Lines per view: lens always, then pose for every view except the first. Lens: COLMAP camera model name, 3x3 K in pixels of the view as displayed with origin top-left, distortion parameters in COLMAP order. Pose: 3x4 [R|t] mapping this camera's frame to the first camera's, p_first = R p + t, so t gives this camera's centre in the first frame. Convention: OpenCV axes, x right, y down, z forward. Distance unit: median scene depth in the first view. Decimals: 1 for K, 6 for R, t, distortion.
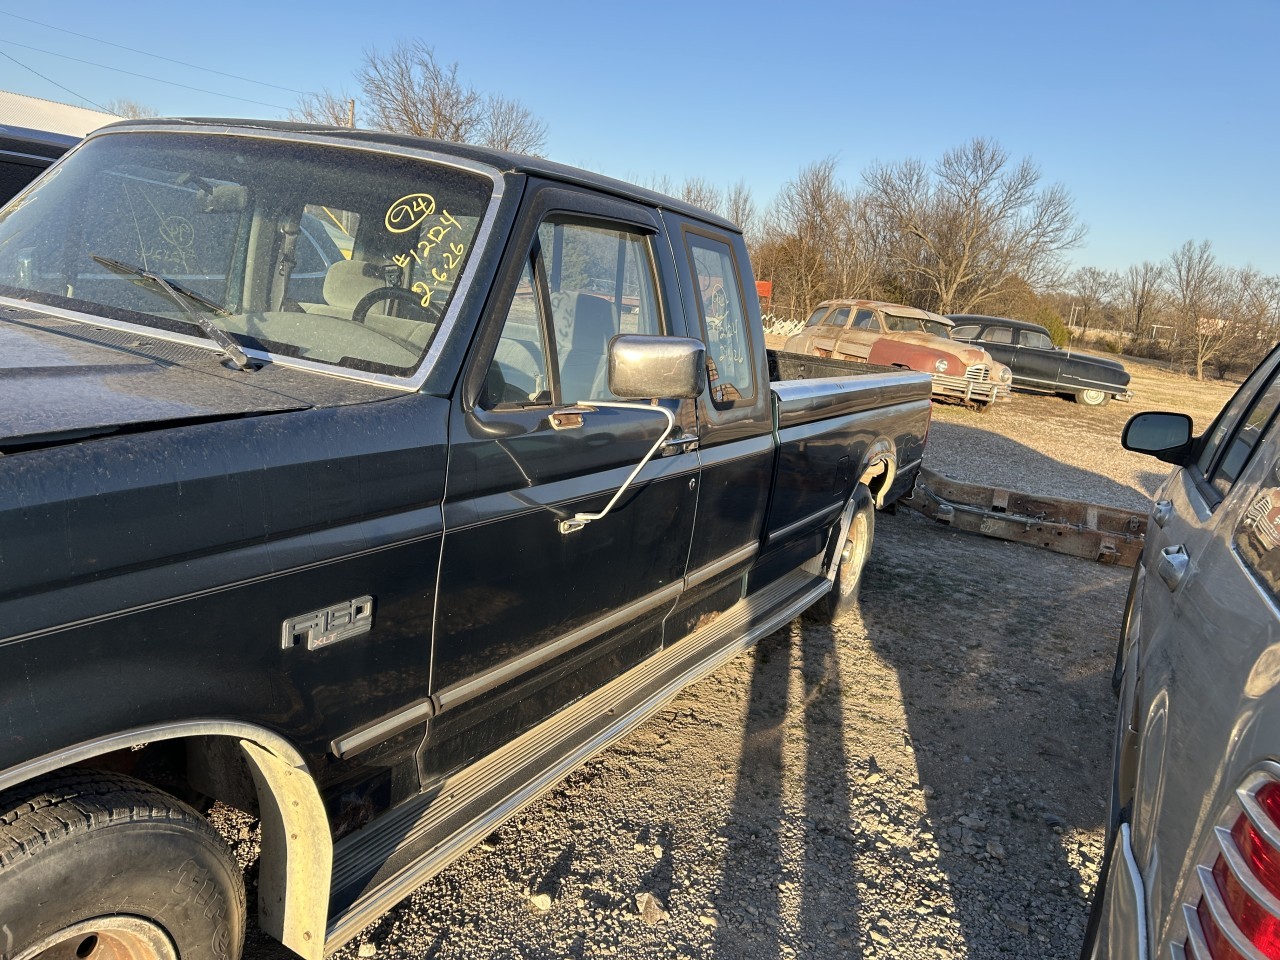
lens RADIAL K [[969.9, 0, 651.3], [0, 969.9, 472.9], [0, 0, 1]] dist [0.062107, -0.074864]
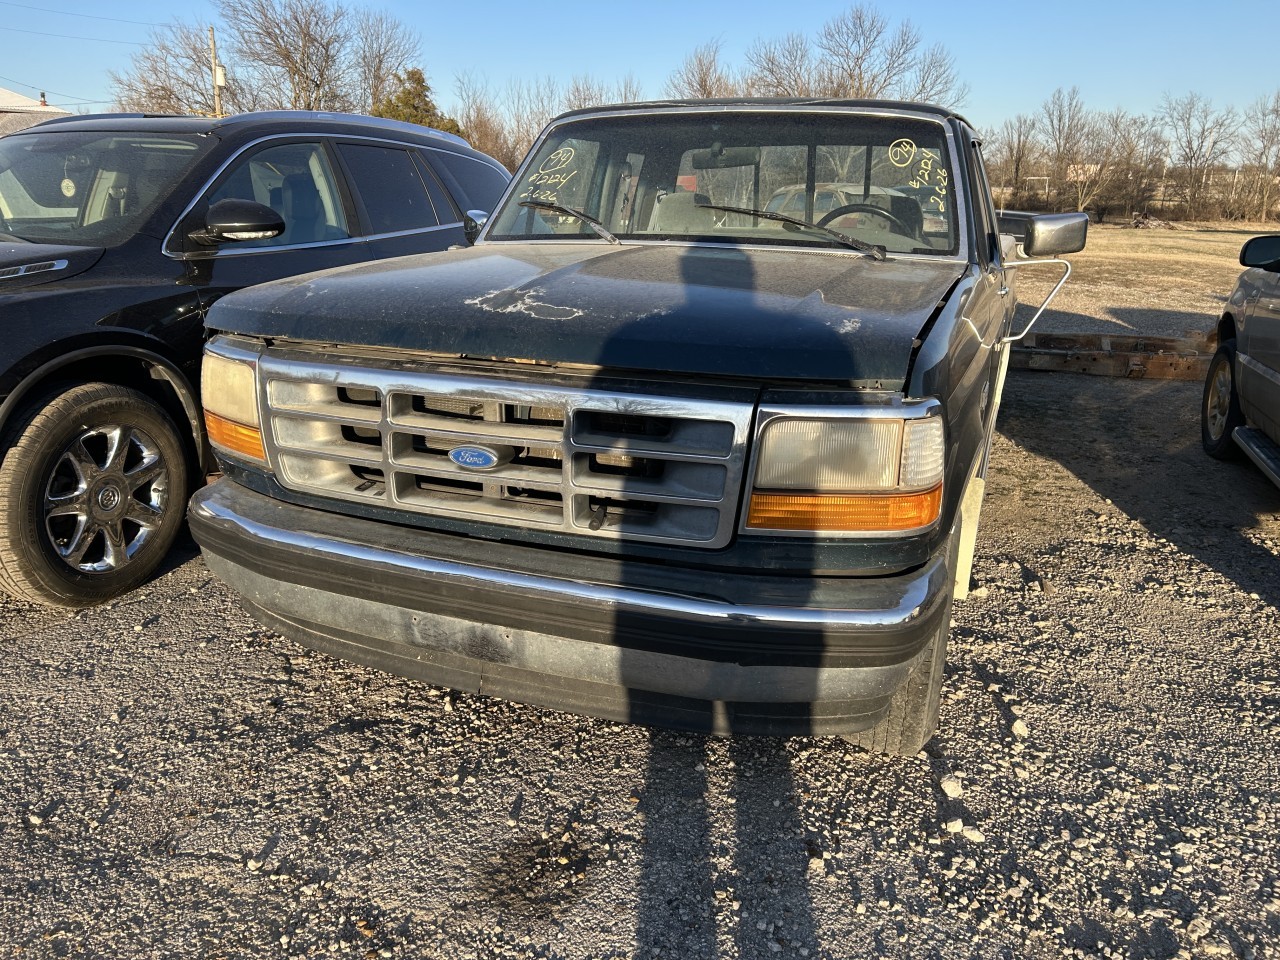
lens RADIAL K [[969.9, 0, 647.7], [0, 969.9, 482.9], [0, 0, 1]] dist [0.062107, -0.074864]
pose [[0.986741, -0.138152, 0.085186, -0.836417], [0.128485, 0.985582, 0.110091, 0.026921], [-0.099167, -0.097686, 0.990264, -0.540456]]
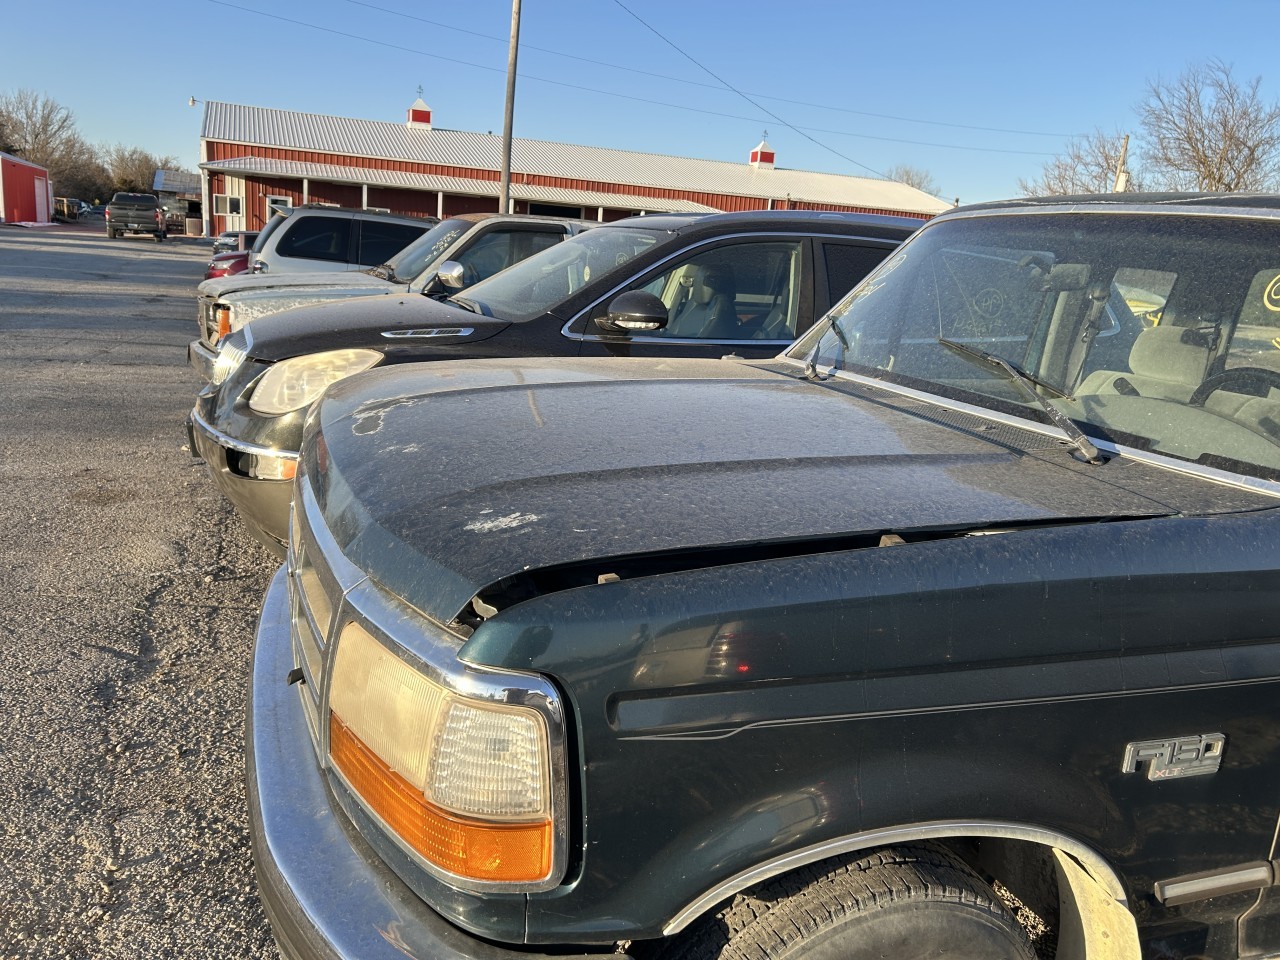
lens RADIAL K [[969.9, 0, 619.4], [0, 969.9, 468.0], [0, 0, 1]] dist [0.062107, -0.074864]
pose [[0.737021, 0.086860, -0.670265, -0.095287], [-0.119654, 0.992811, -0.002913, -0.035103], [0.665194, 0.082347, 0.742116, -0.026168]]
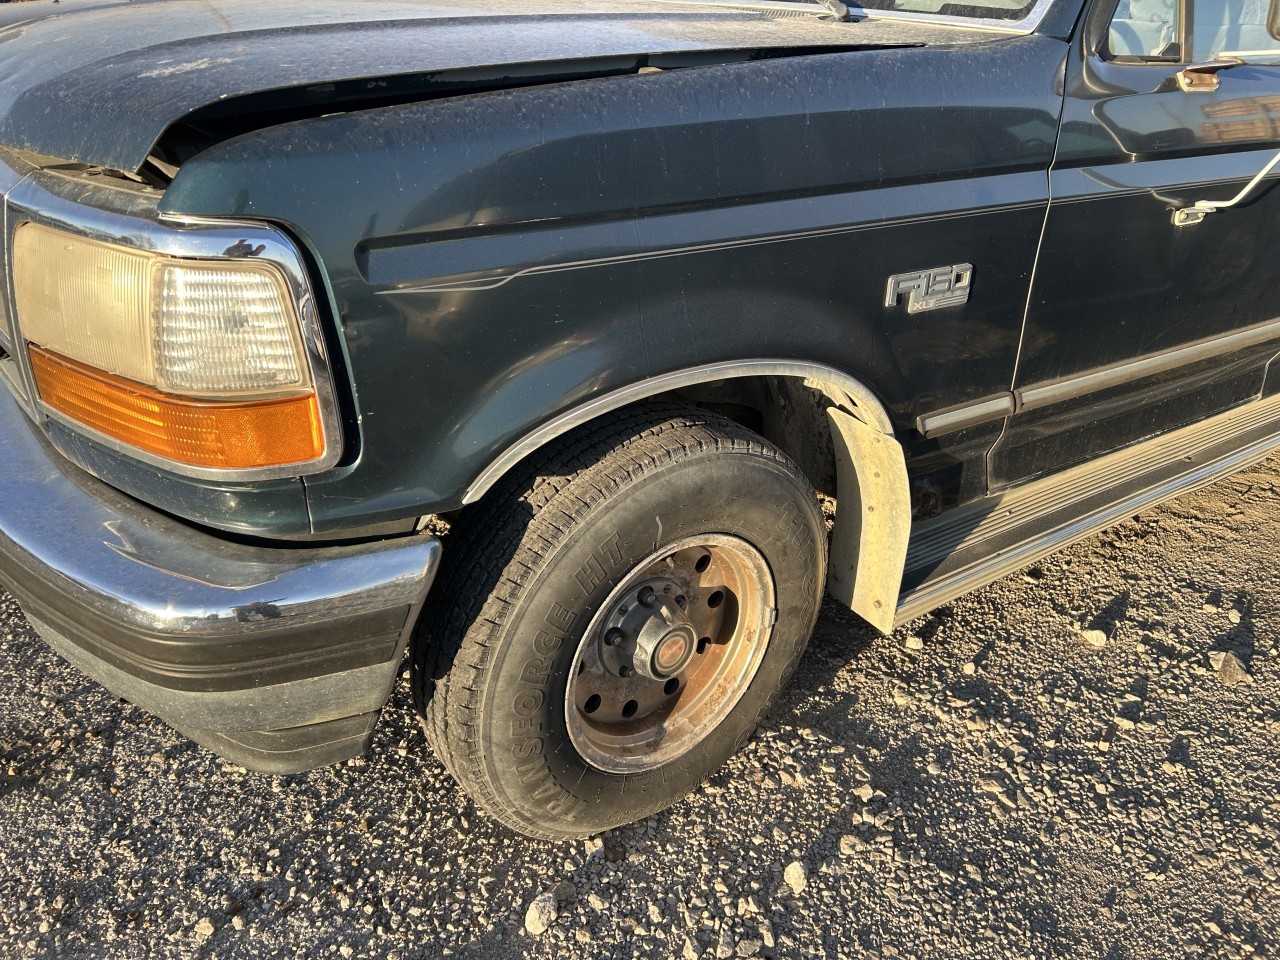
lens RADIAL K [[969.9, 0, 639.1], [0, 969.9, 477.0], [0, 0, 1]] dist [0.062107, -0.074864]
pose [[0.886124, 0.102985, -0.451861, -0.103415], [-0.006157, 0.977528, 0.210715, 0.105653], [0.463408, -0.183938, 0.866845, 0.015151]]
